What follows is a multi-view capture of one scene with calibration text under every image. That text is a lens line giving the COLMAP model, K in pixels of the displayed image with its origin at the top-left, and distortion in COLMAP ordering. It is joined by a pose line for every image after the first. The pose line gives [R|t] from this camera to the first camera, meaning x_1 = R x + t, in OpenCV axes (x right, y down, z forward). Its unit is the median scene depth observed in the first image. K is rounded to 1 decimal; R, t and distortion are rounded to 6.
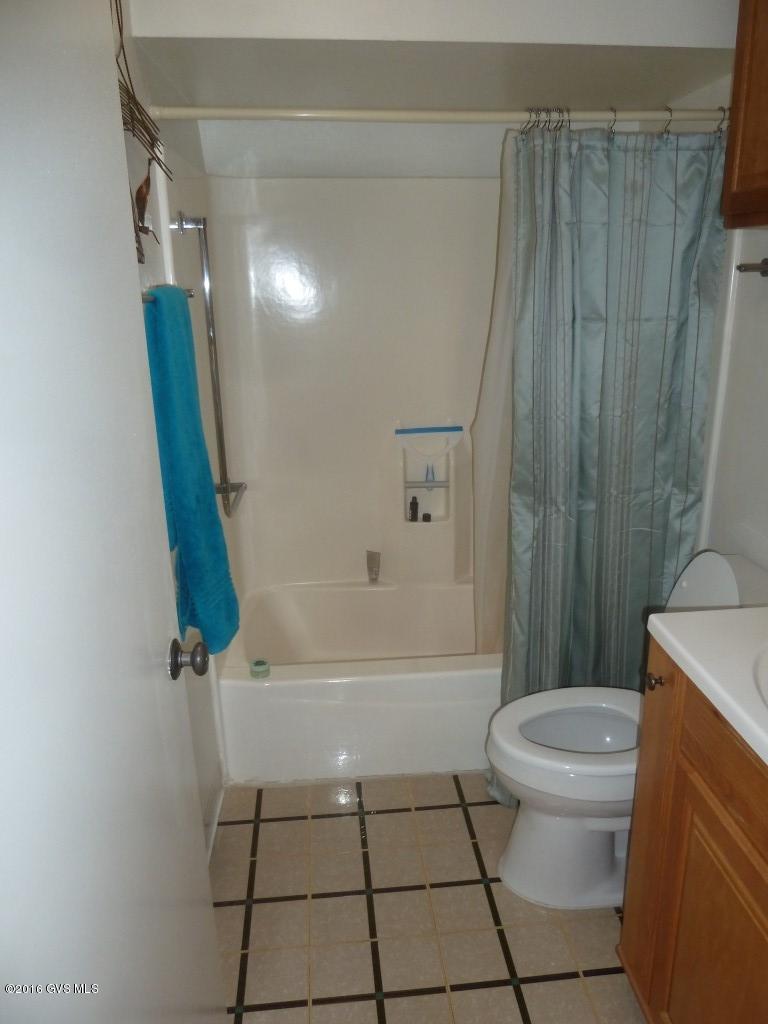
lens RADIAL K [[779.9, 0, 384.0], [0, 779.9, 512.0], [0, 0, 1]] dist [-0.030984, 0.013472]
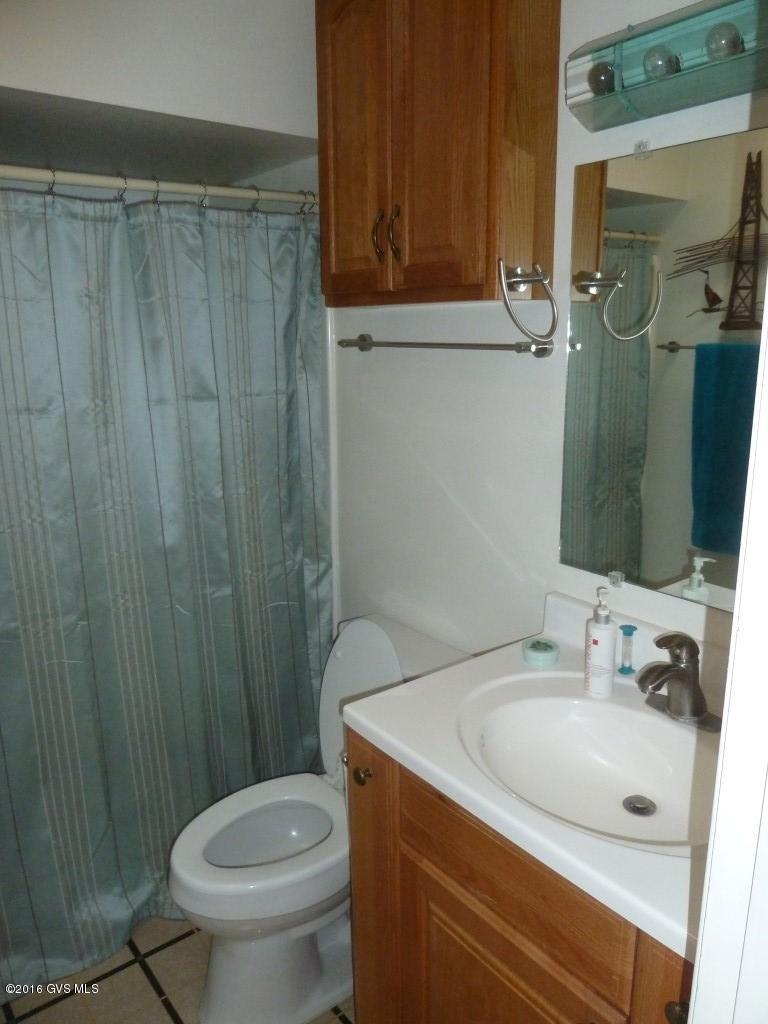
lens RADIAL K [[779.9, 0, 384.0], [0, 779.9, 512.0], [0, 0, 1]] dist [-0.030984, 0.013472]
pose [[0.843111, -0.123251, 0.523425, -0.063019], [0.160658, 0.986656, -0.026453, -0.049815], [-0.513180, 0.106395, 0.851661, 0.093409]]
